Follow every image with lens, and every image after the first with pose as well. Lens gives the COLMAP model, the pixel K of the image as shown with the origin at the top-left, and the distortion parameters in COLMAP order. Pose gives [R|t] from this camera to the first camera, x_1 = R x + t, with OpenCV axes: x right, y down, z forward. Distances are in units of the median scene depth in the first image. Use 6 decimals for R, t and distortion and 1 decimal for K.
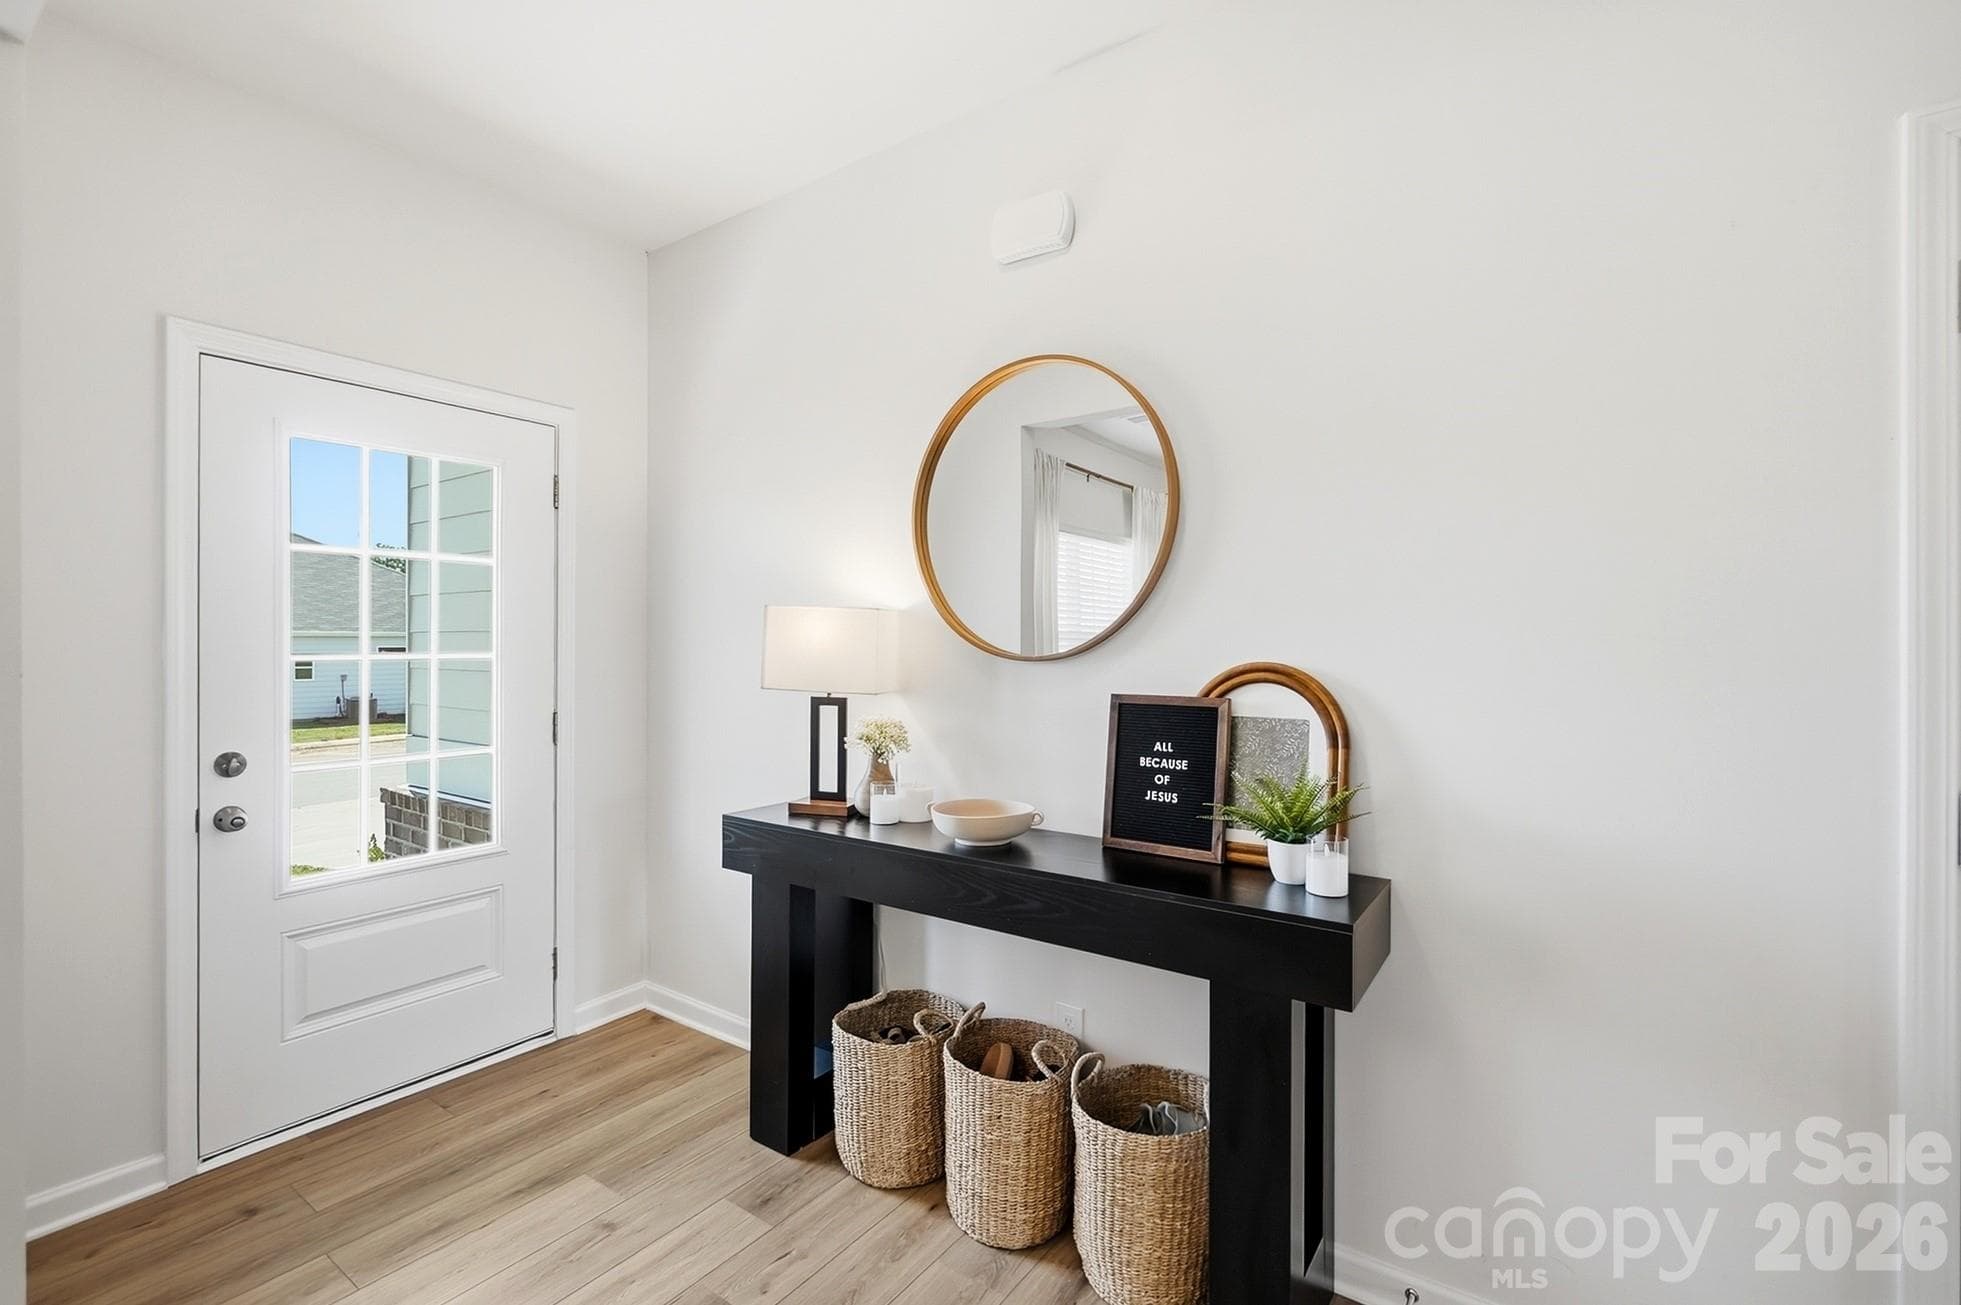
lens RADIAL K [[853.8, 0, 980.5], [0, 853.8, 652.5], [0, 0, 1]] dist [-0.004137, 0.000009]
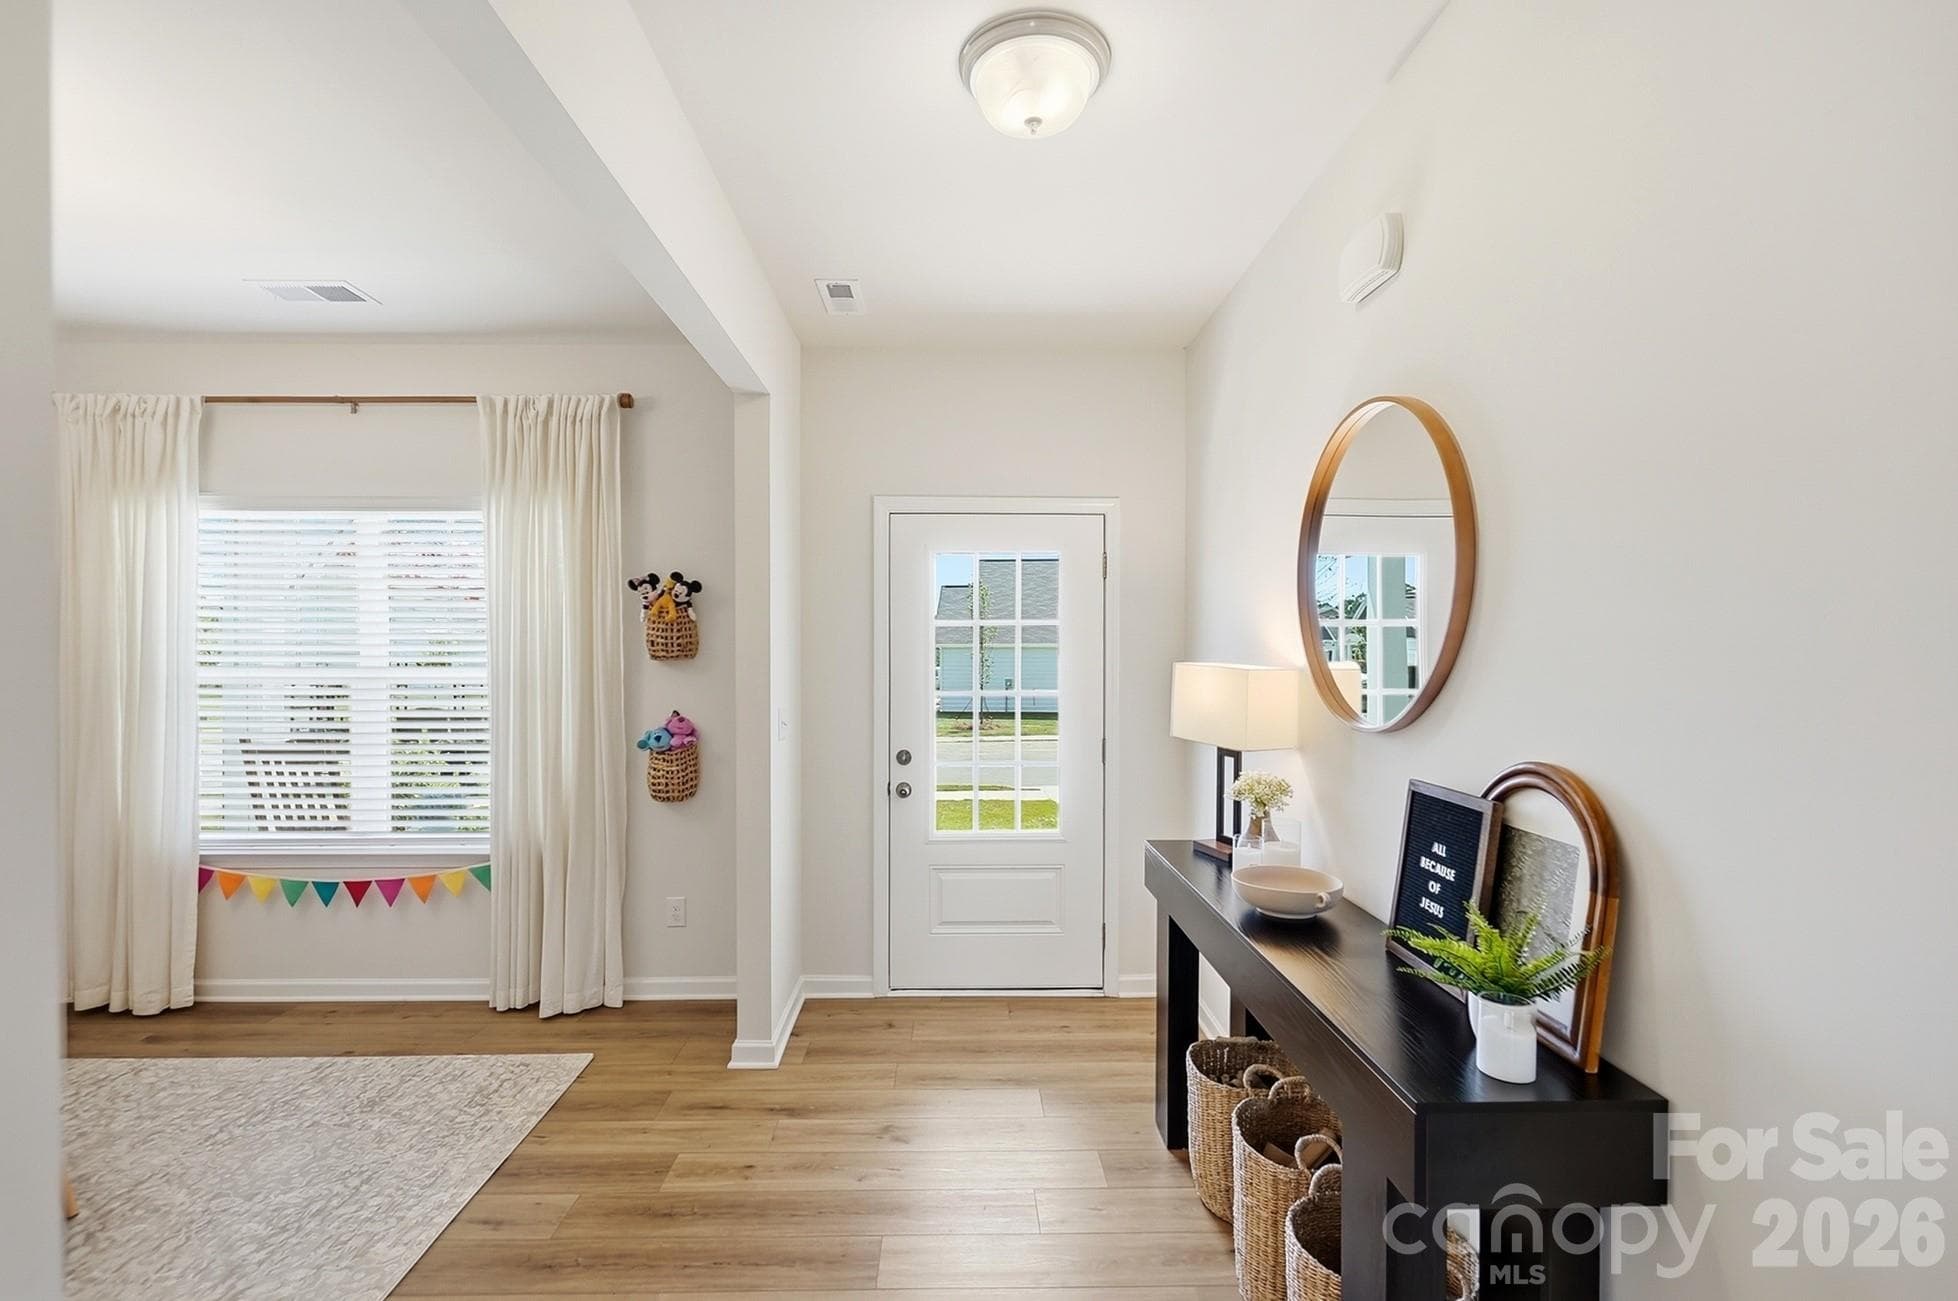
lens RADIAL K [[856.7, 0, 976.7], [0, 856.7, 662.6], [0, 0, 1]] dist [-0.002560, -0.000275]
pose [[0.601400, 0.011244, -0.798869, 0.549101], [-0.007696, 0.999936, 0.008280, -0.069689], [0.798911, 0.001169, 0.601448, 0.110322]]
